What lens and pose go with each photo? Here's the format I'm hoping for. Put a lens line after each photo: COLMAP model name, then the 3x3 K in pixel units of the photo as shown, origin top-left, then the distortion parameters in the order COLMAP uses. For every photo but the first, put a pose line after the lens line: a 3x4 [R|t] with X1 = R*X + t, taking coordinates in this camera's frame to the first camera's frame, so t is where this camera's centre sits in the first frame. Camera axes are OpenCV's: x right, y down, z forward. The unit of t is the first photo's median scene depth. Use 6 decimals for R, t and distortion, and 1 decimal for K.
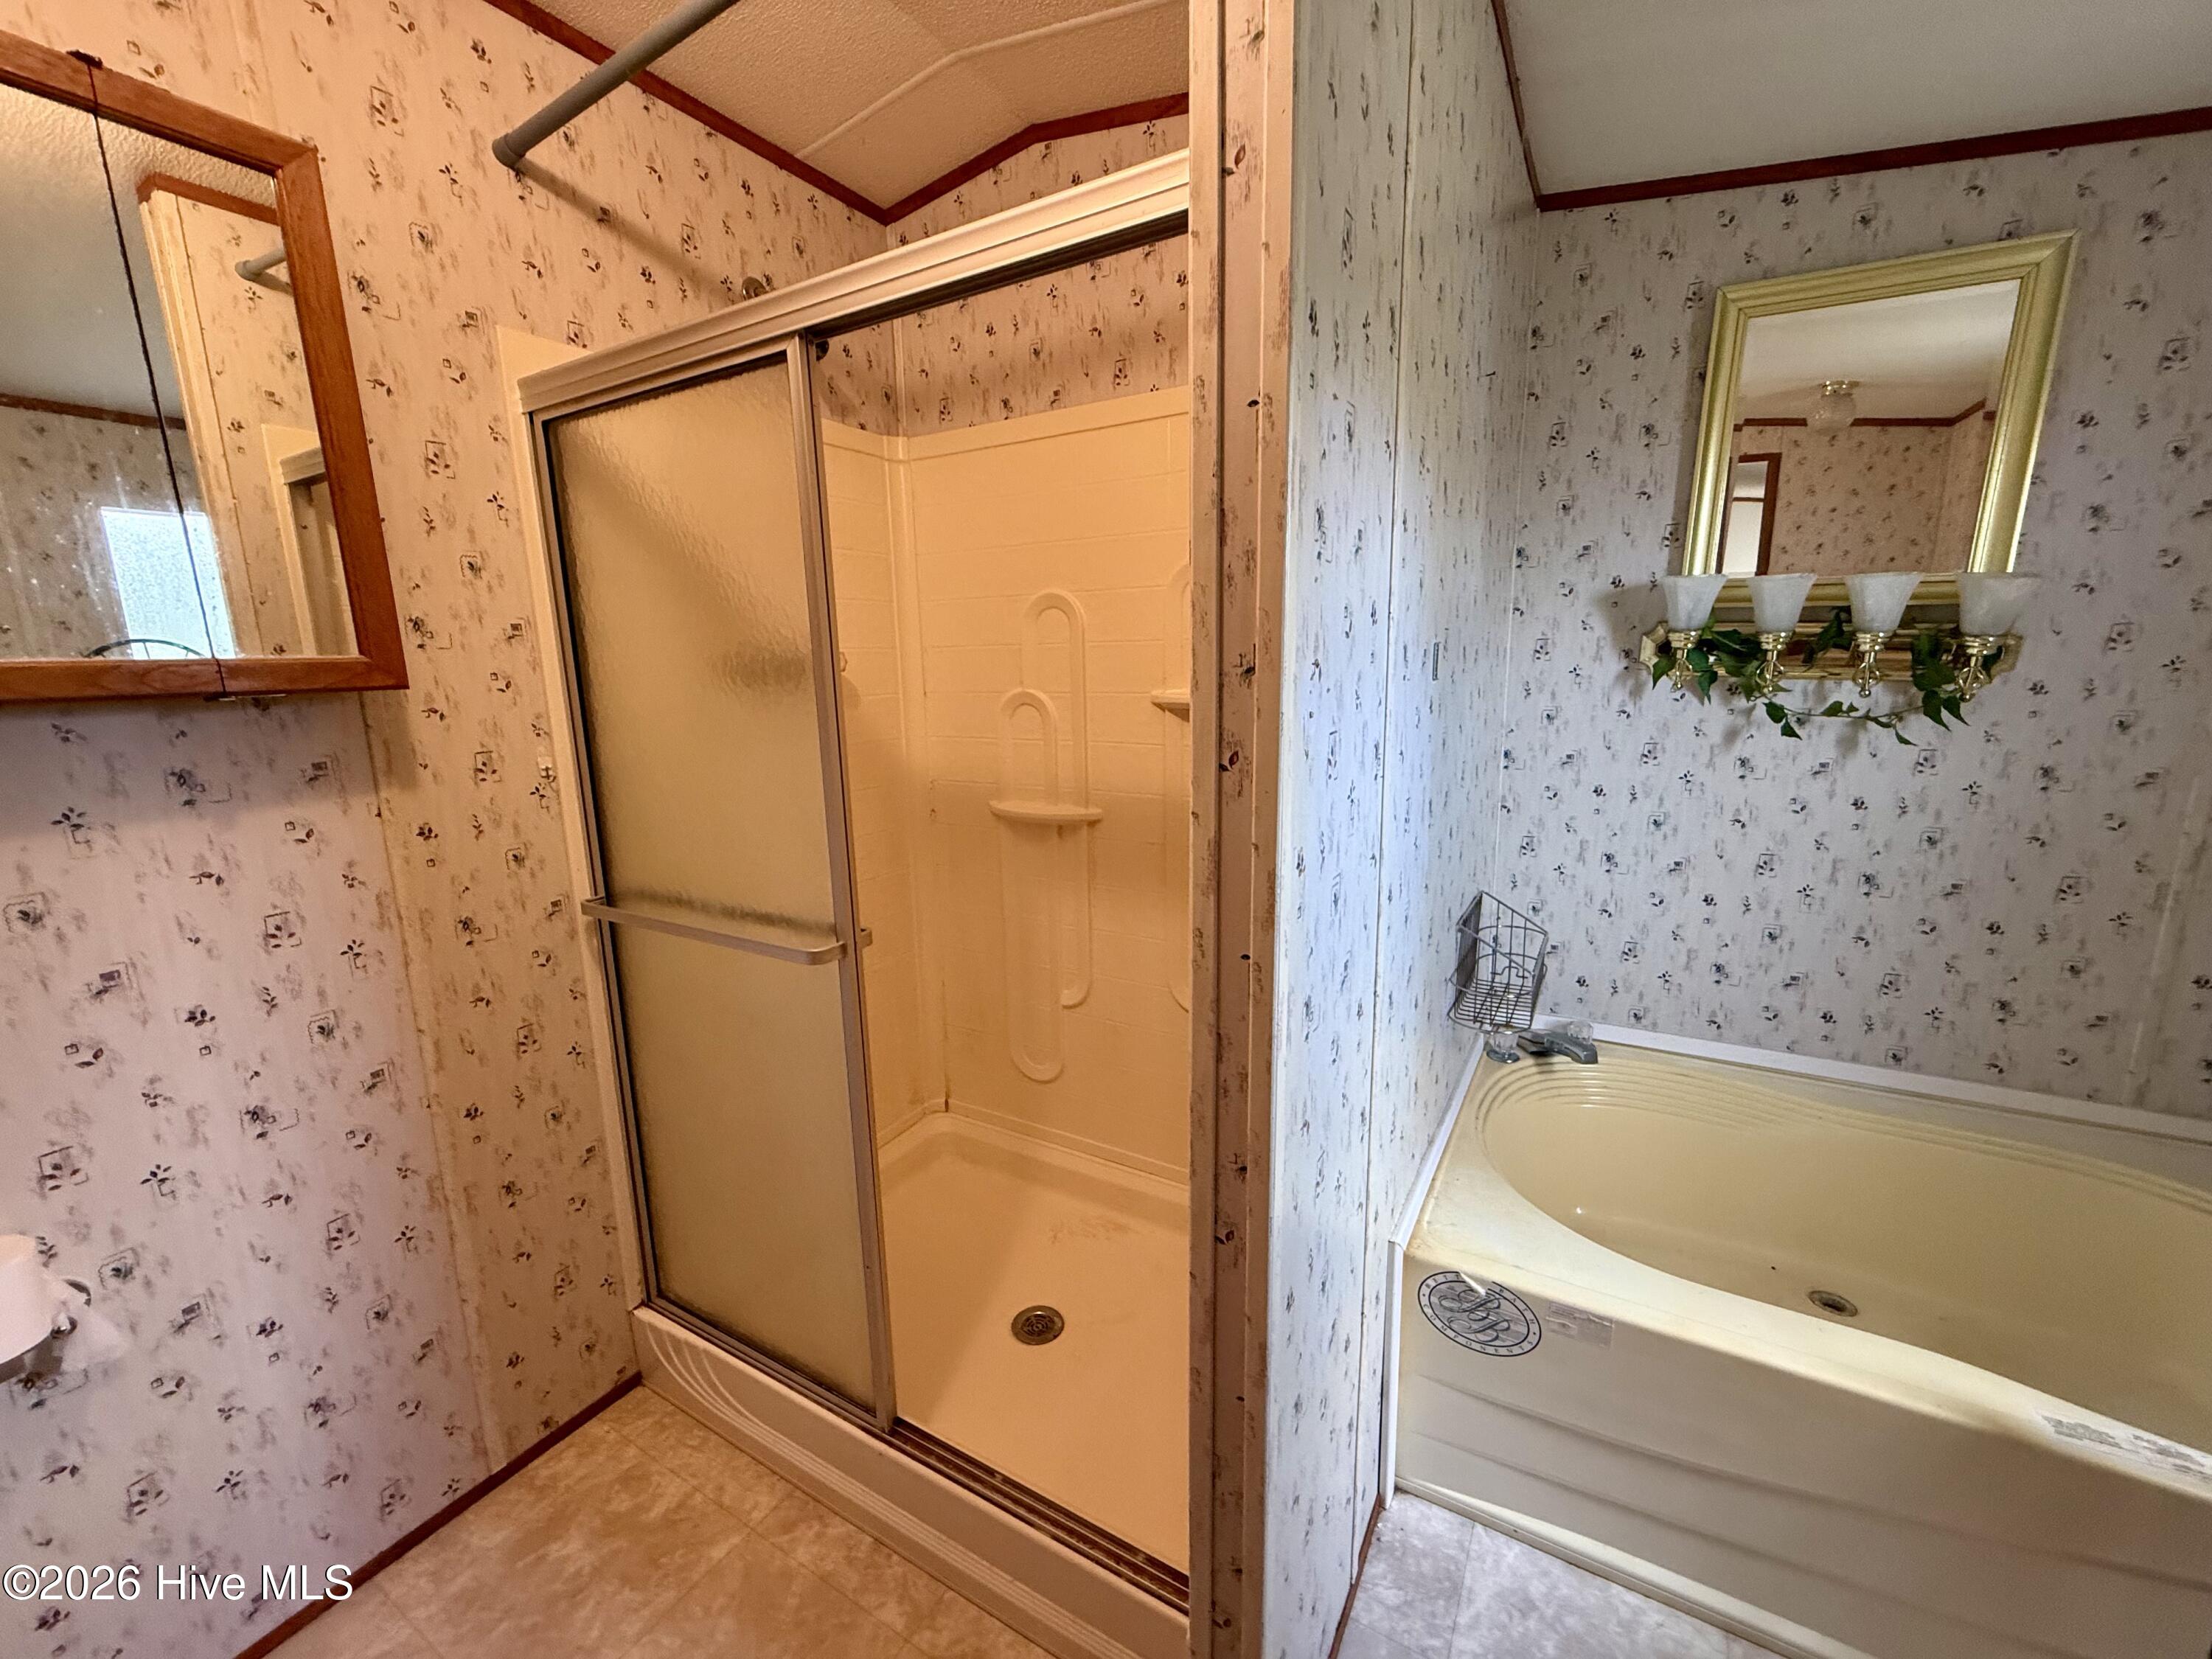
lens RADIAL K [[879.9, 0, 1106.0], [0, 879.9, 829.5], [0, 0, 1]] dist [-0.000709, 0.000512]
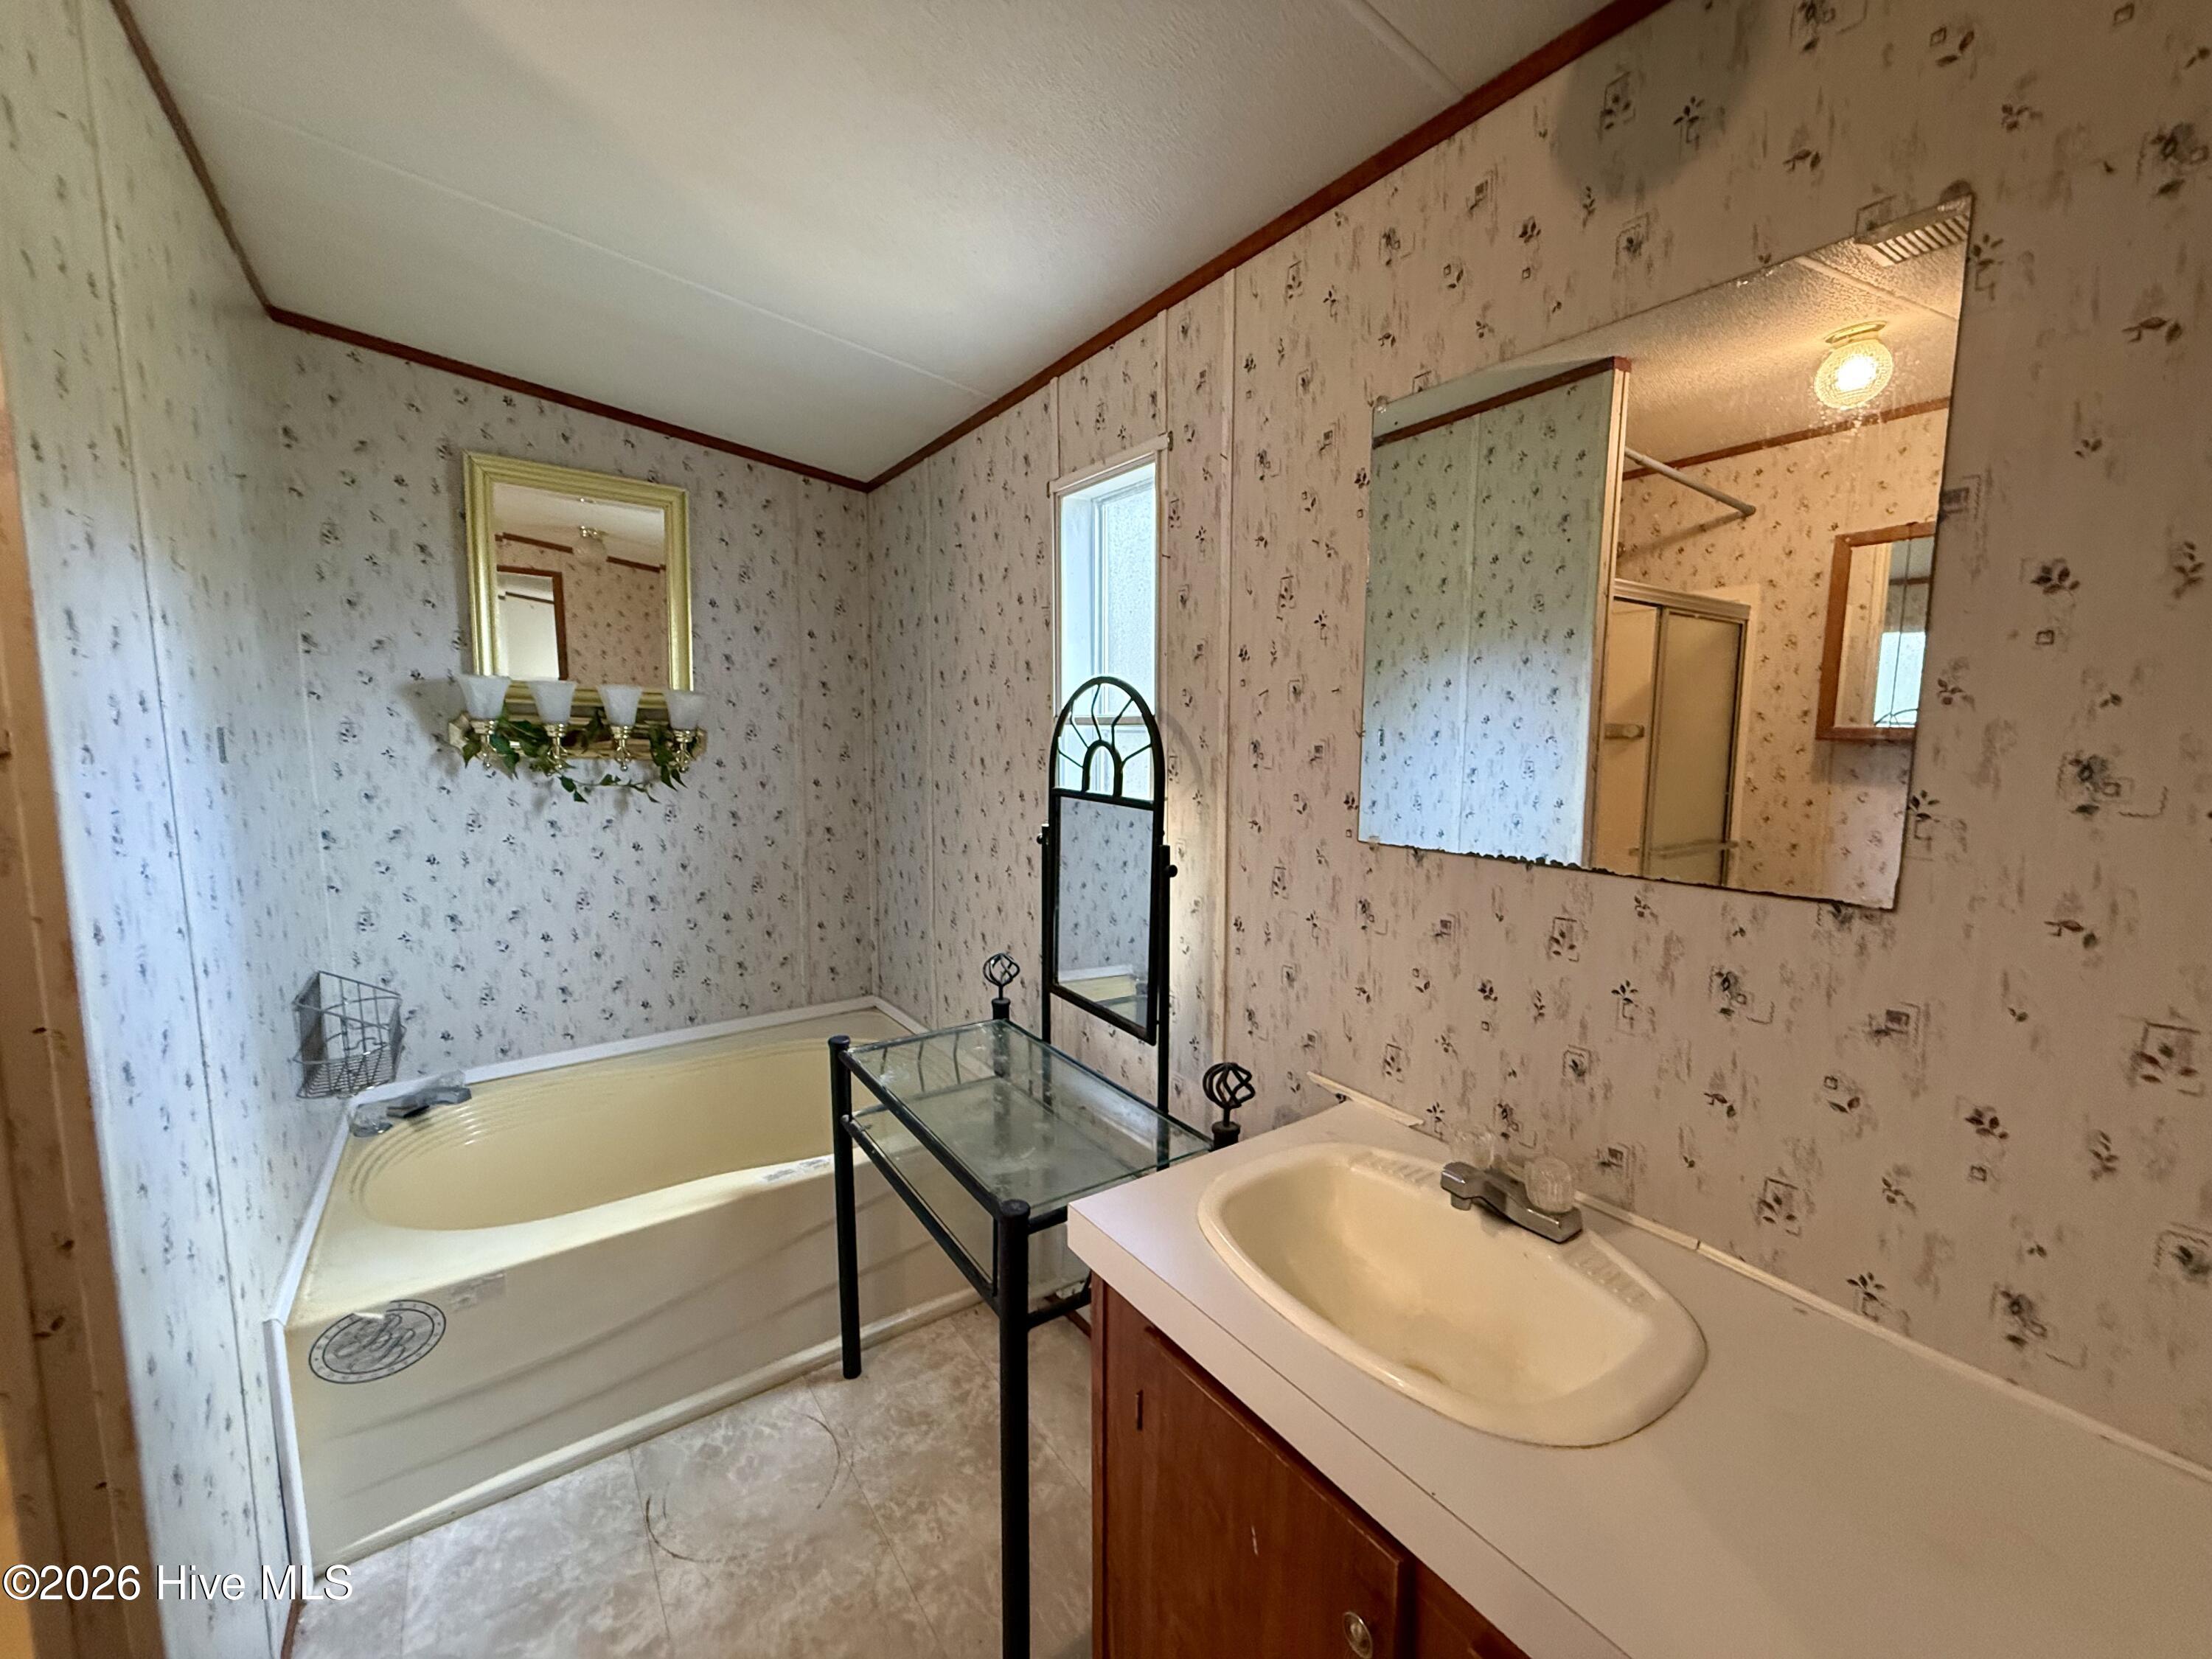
lens RADIAL K [[879.9, 0, 1106.0], [0, 879.9, 829.5], [0, 0, 1]] dist [-0.000709, 0.000512]
pose [[0.407324, -0.081129, 0.909673, -0.110904], [0.162083, 0.986657, 0.015418, 0.043977], [-0.898786, 0.141163, 0.415038, -0.257693]]
